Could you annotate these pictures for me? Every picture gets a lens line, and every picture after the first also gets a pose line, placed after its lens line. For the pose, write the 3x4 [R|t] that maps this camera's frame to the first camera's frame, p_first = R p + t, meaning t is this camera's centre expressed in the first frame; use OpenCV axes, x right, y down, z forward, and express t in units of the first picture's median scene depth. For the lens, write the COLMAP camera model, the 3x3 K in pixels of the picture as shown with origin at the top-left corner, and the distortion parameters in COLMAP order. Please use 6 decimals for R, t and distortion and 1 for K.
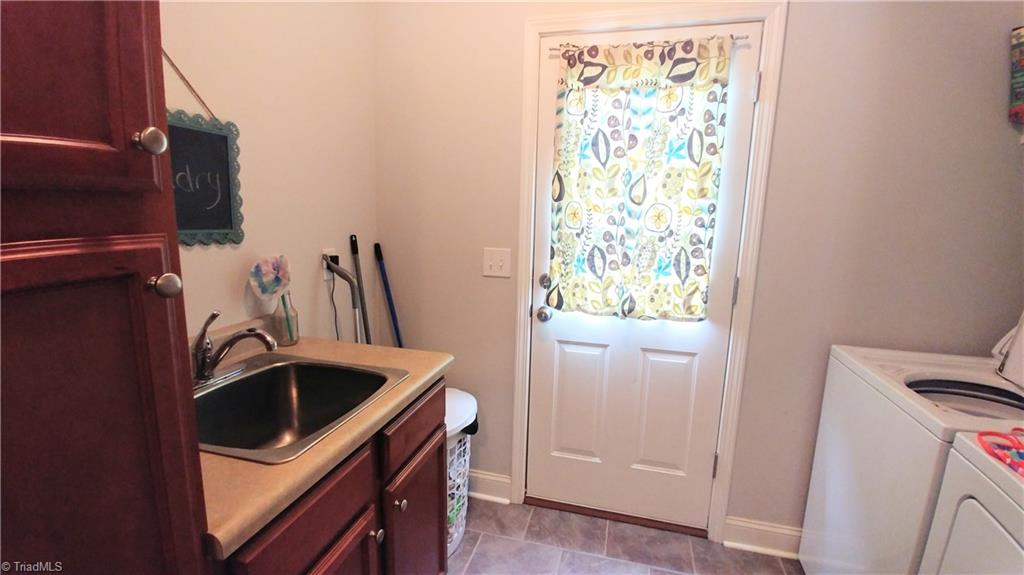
lens RADIAL K [[446.1, 0, 512.2], [0, 446.1, 284.6], [0, 0, 1]] dist [-0.029093, -0.000697]
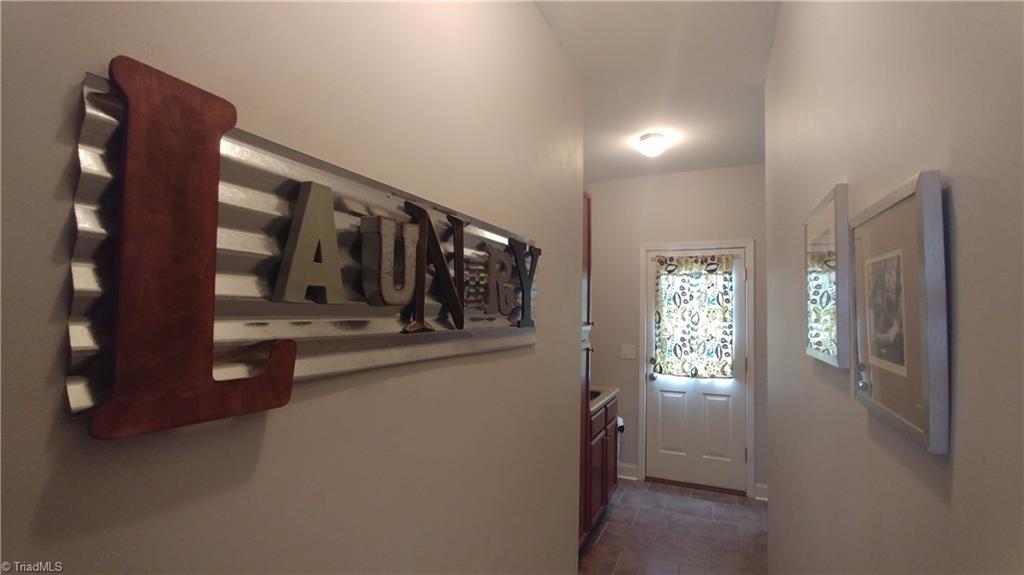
lens RADIAL K [[446.1, 0, 519.4], [0, 446.1, 296.9], [0, 0, 1]] dist [-0.029093, -0.000697]
pose [[0.988041, -0.018962, -0.153020, -0.243187], [-0.012381, 0.979448, -0.201317, 0.139385], [0.153692, 0.200805, 0.967500, -1.299688]]
